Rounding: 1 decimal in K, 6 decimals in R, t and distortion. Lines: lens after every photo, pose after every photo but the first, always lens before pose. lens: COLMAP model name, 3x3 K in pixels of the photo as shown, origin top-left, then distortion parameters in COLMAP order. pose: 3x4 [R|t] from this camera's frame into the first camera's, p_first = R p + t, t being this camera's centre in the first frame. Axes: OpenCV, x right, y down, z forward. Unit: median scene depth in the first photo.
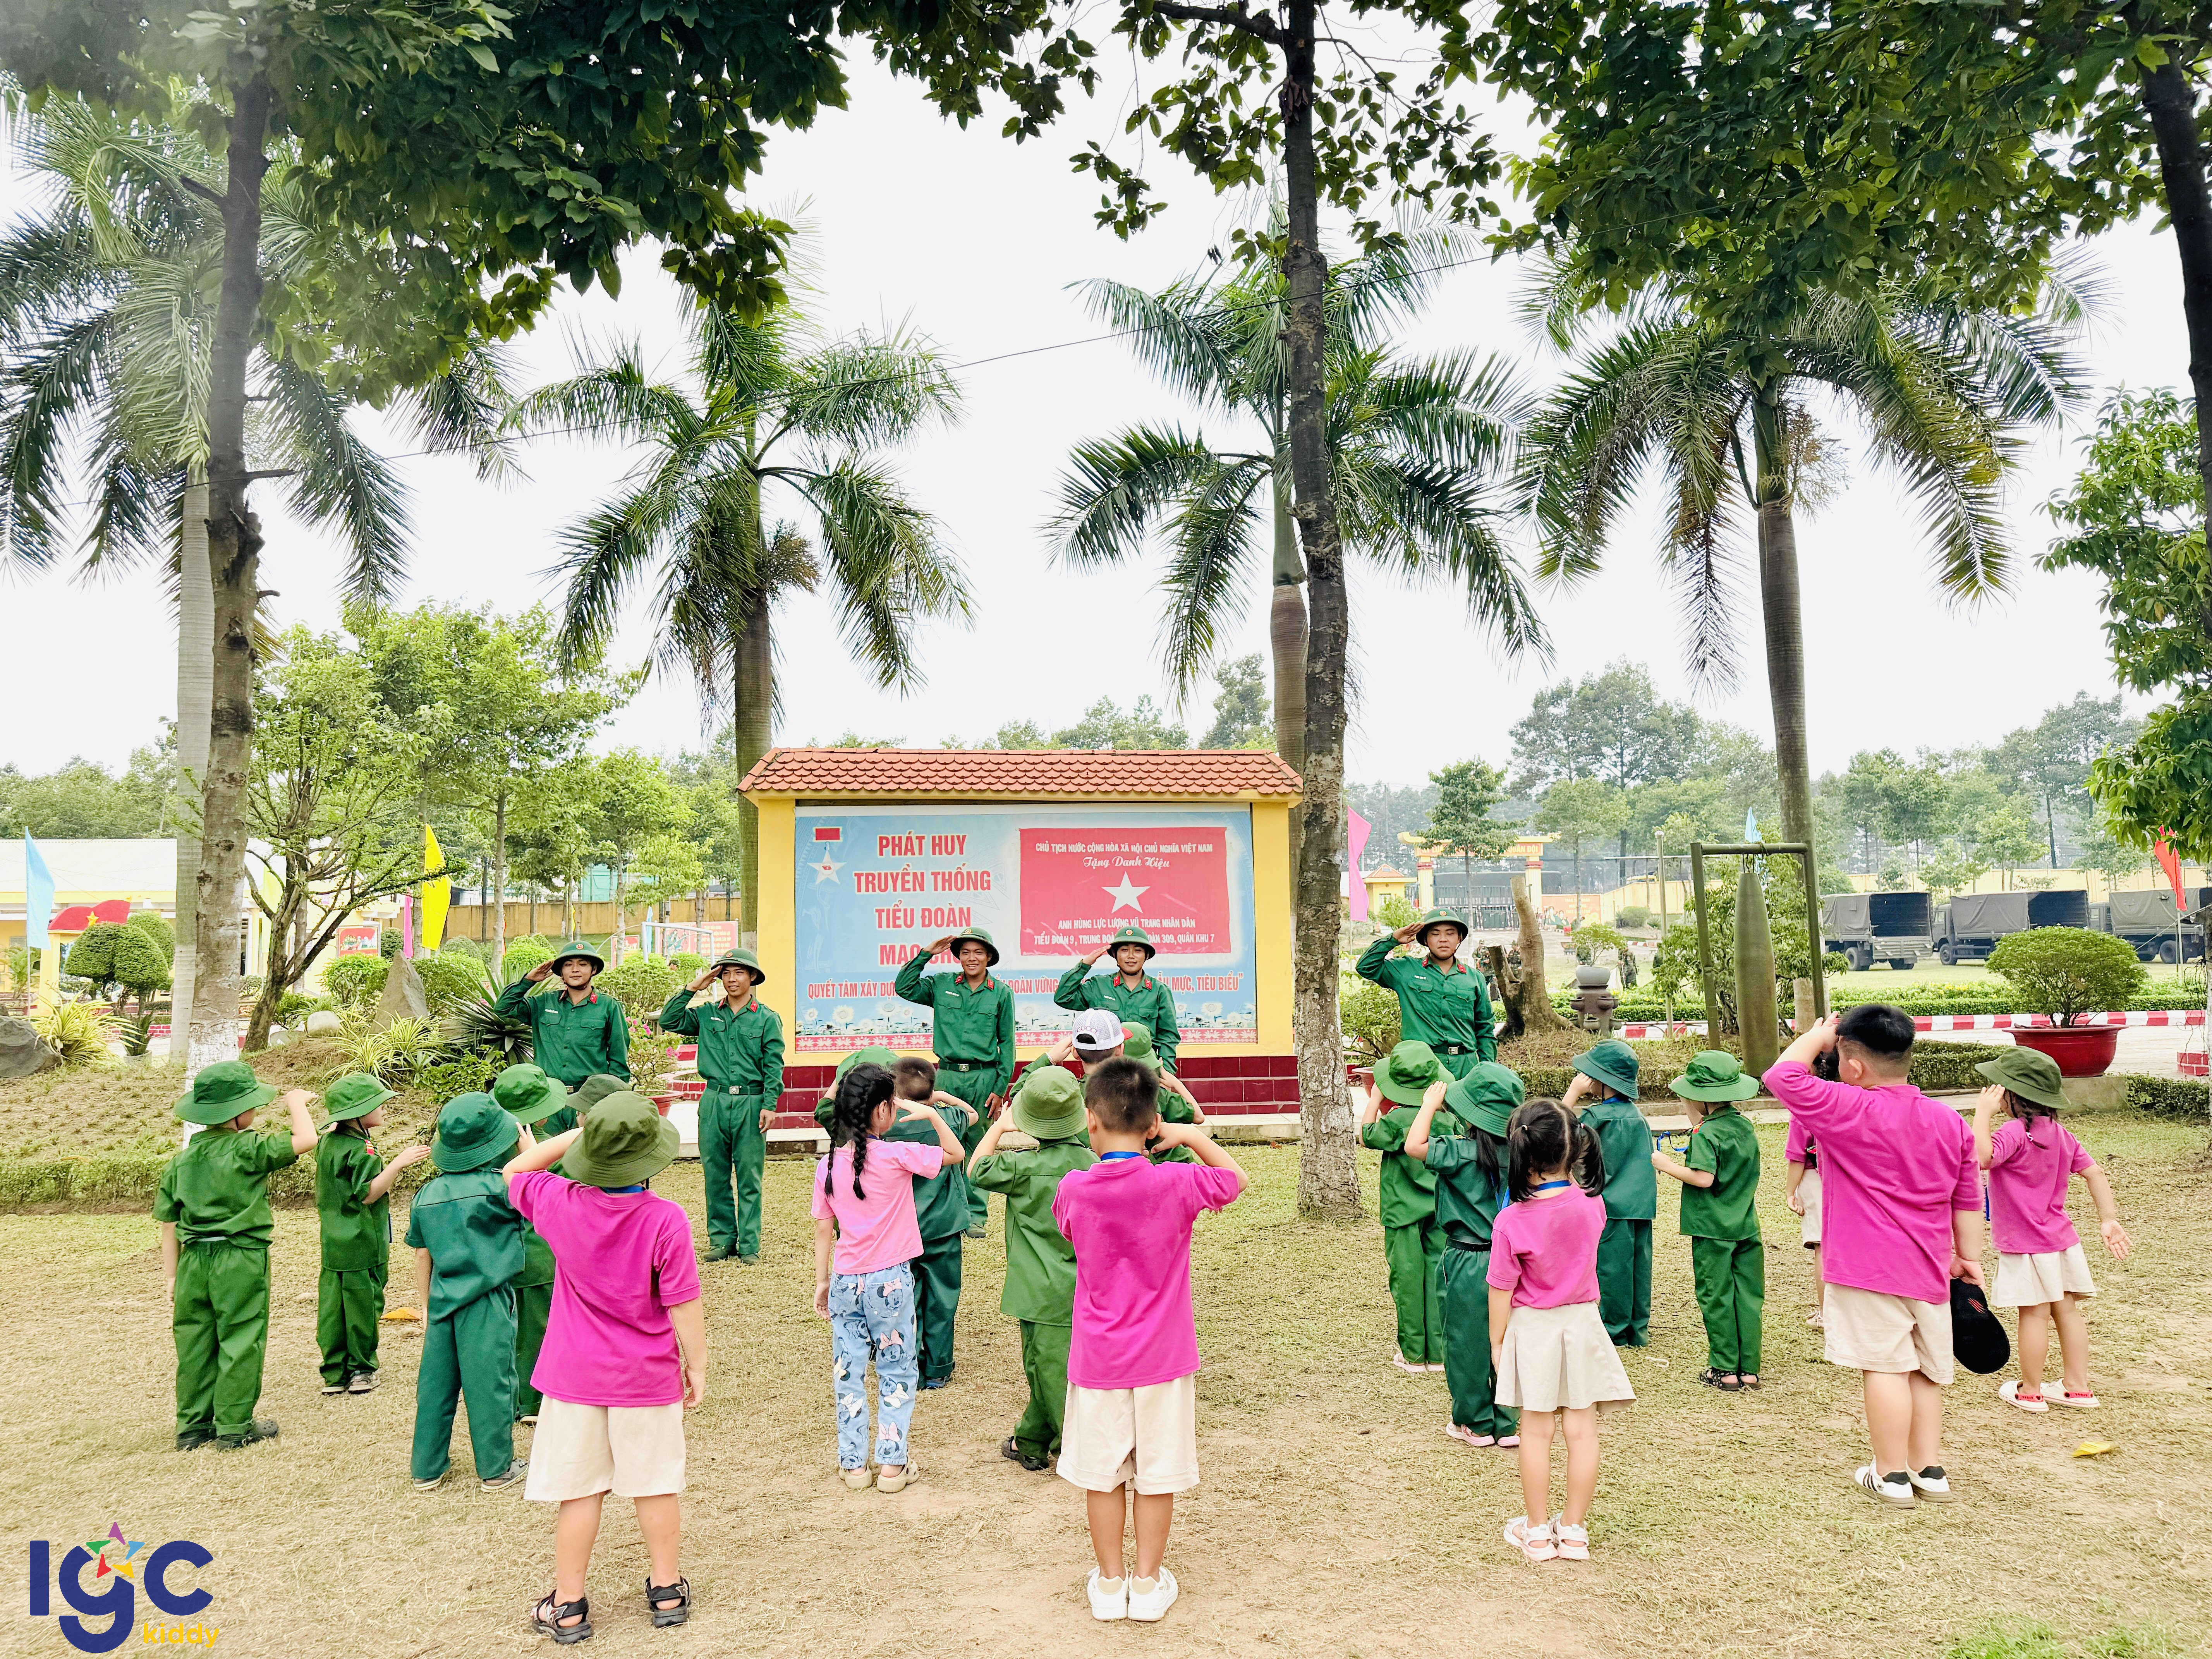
lens RADIAL K [[1512.8, 0, 1106.0], [0, 1512.8, 829.5], [0, 0, 1]] dist [0.030190, -0.036129]
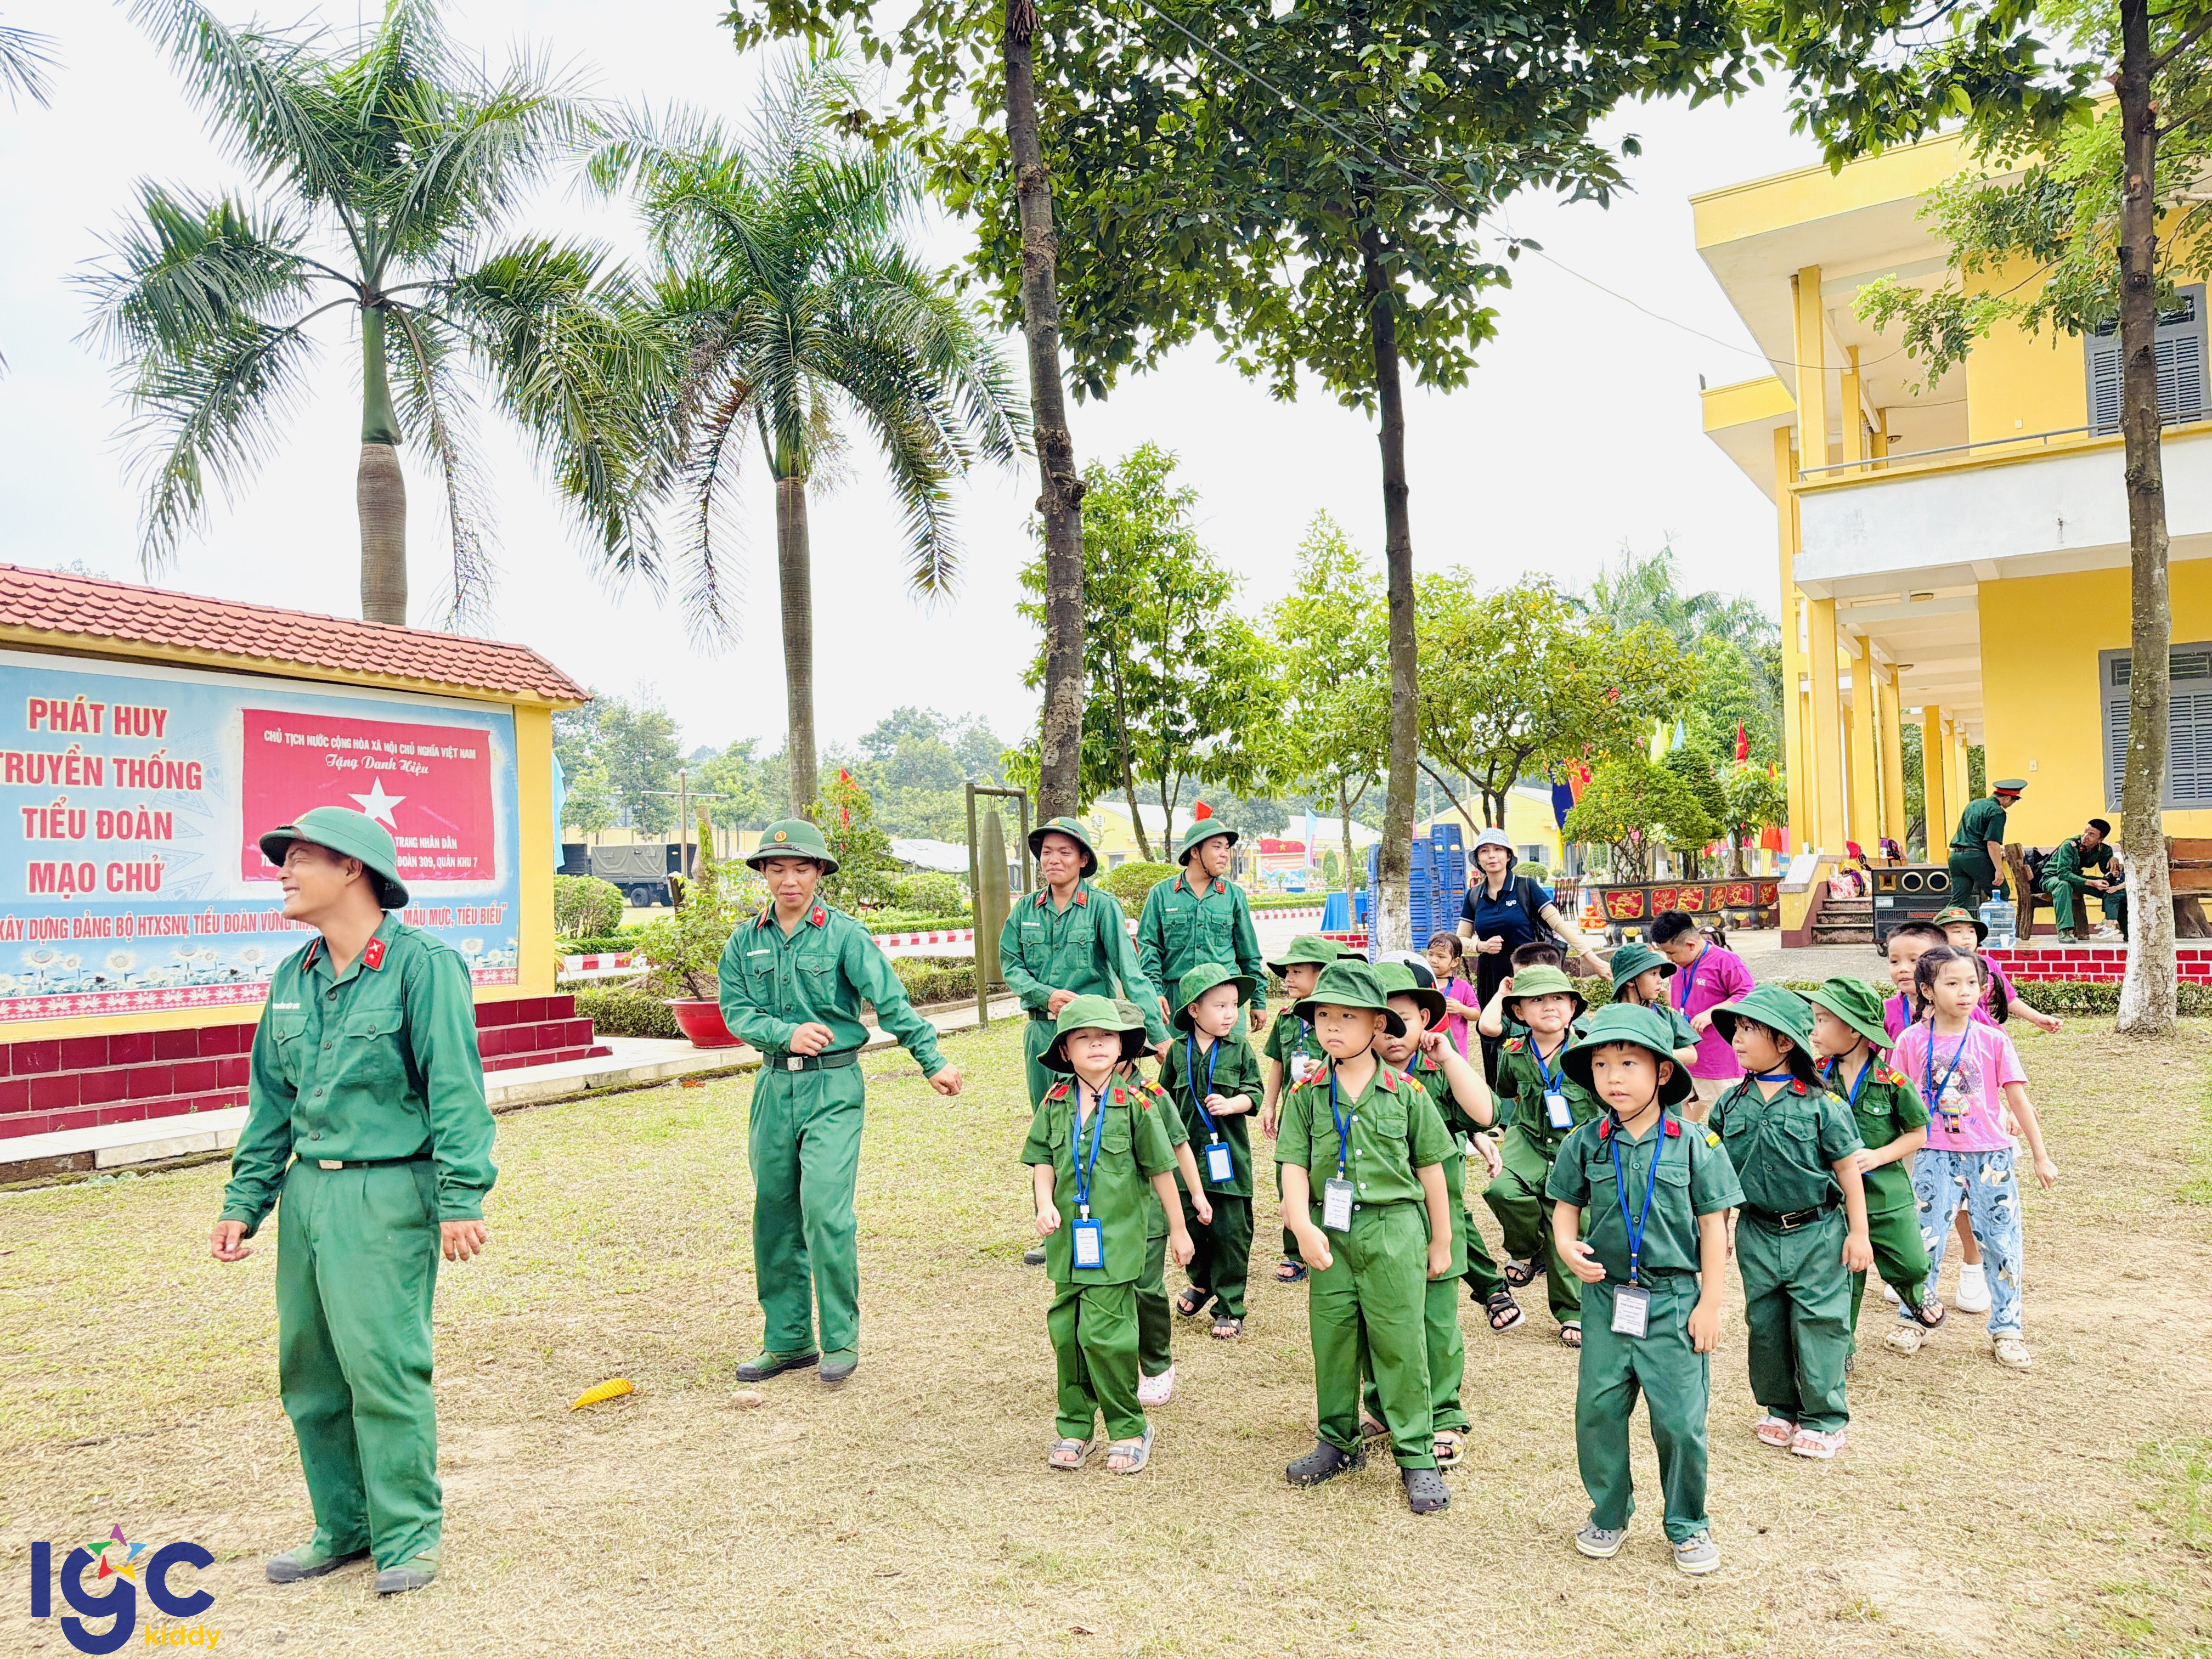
lens RADIAL K [[1521.9, 0, 1106.0], [0, 1521.9, 829.5], [0, 0, 1]] dist [0.023371, -0.030340]
pose [[0.577446, 0.034675, 0.815693, -0.417388], [-0.058476, 0.998288, -0.001041, 0.034383], [-0.814332, -0.047098, 0.578485, 0.228370]]
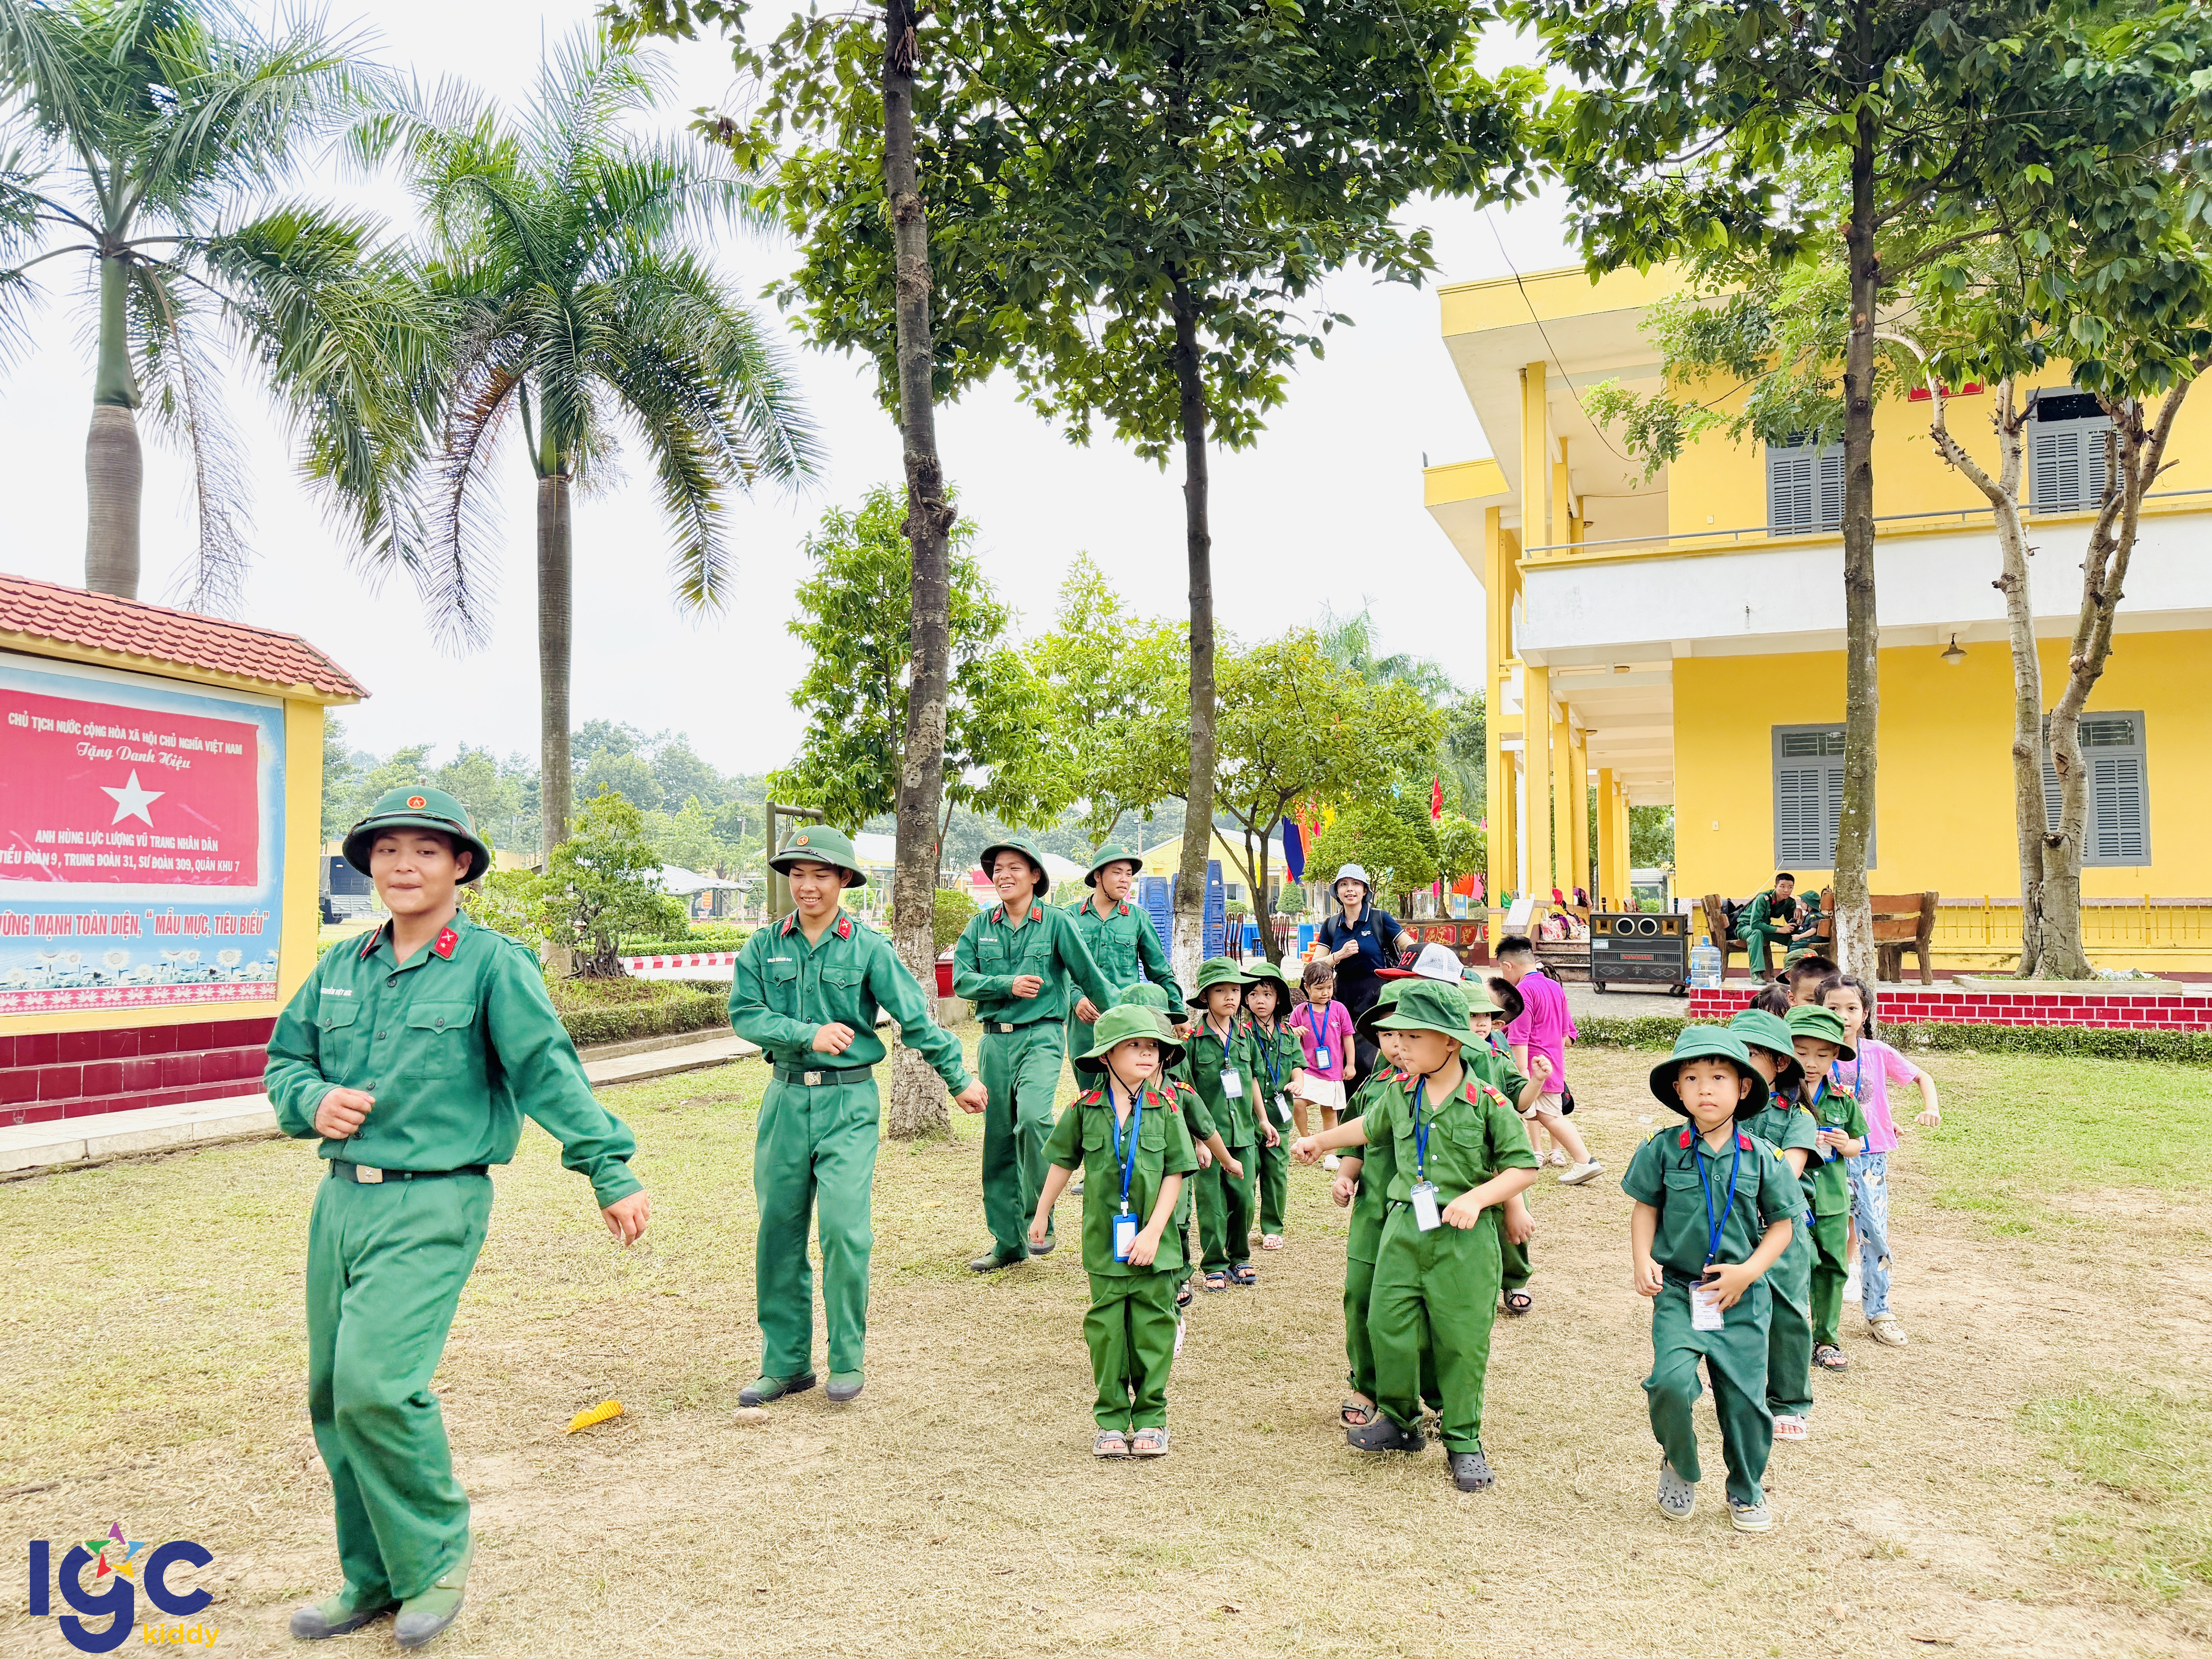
lens RADIAL K [[1512.8, 0, 1106.0], [0, 1512.8, 829.5], [0, 0, 1]] dist [0.030190, -0.036129]
pose [[0.406470, 0.069984, 0.910980, -0.458027], [-0.089681, 0.995303, -0.036447, 0.041707], [-0.909252, -0.066883, 0.410837, 0.279548]]
